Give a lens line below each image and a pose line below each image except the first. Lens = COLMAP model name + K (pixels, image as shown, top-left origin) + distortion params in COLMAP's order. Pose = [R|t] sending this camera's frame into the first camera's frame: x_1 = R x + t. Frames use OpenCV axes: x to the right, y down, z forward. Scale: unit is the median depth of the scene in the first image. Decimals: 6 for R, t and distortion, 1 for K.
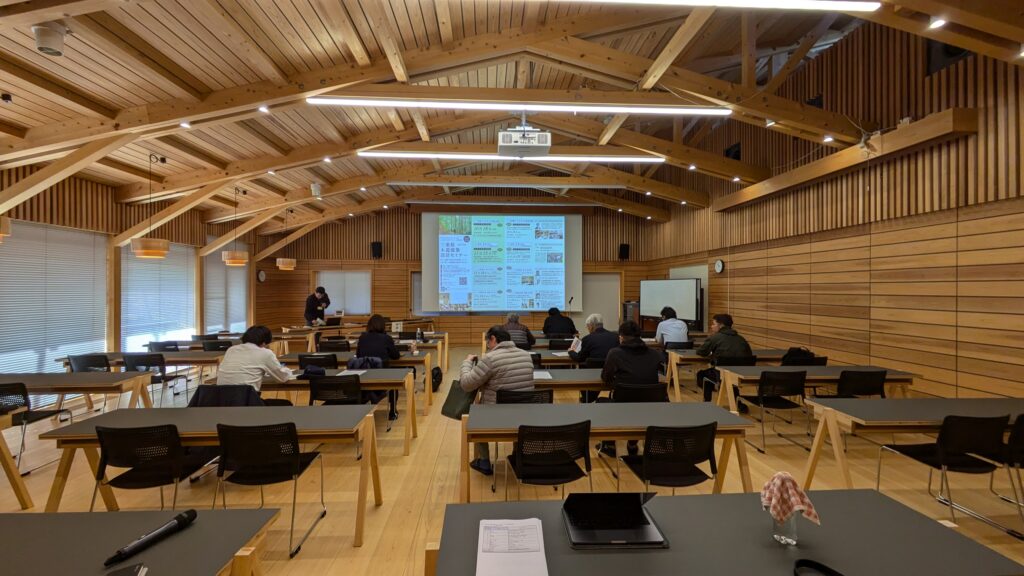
lens RADIAL K [[406.1, 0, 511.9], [0, 406.1, 288.8], [0, 0, 1]] dist [0.003852, 0.000072]
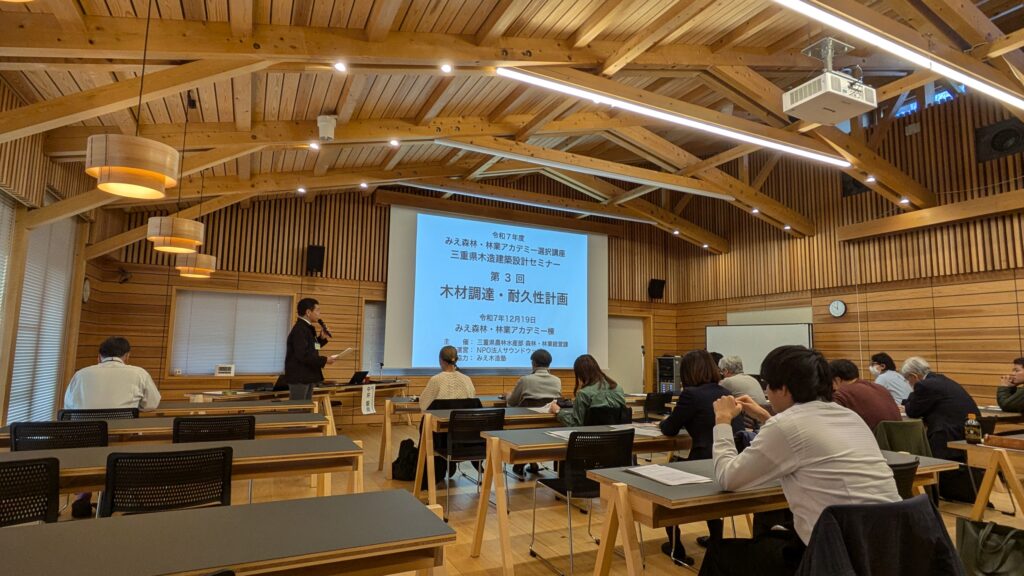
lens RADIAL K [[535.7, 0, 511.3], [0, 535.7, 289.8], [0, 0, 1]] dist [-0.006928, -0.000251]
pose [[0.922957, 0.061509, 0.379957, -0.479250], [-0.017554, 0.992848, -0.118085, 0.043174], [-0.384503, 0.102317, 0.917436, 0.264715]]
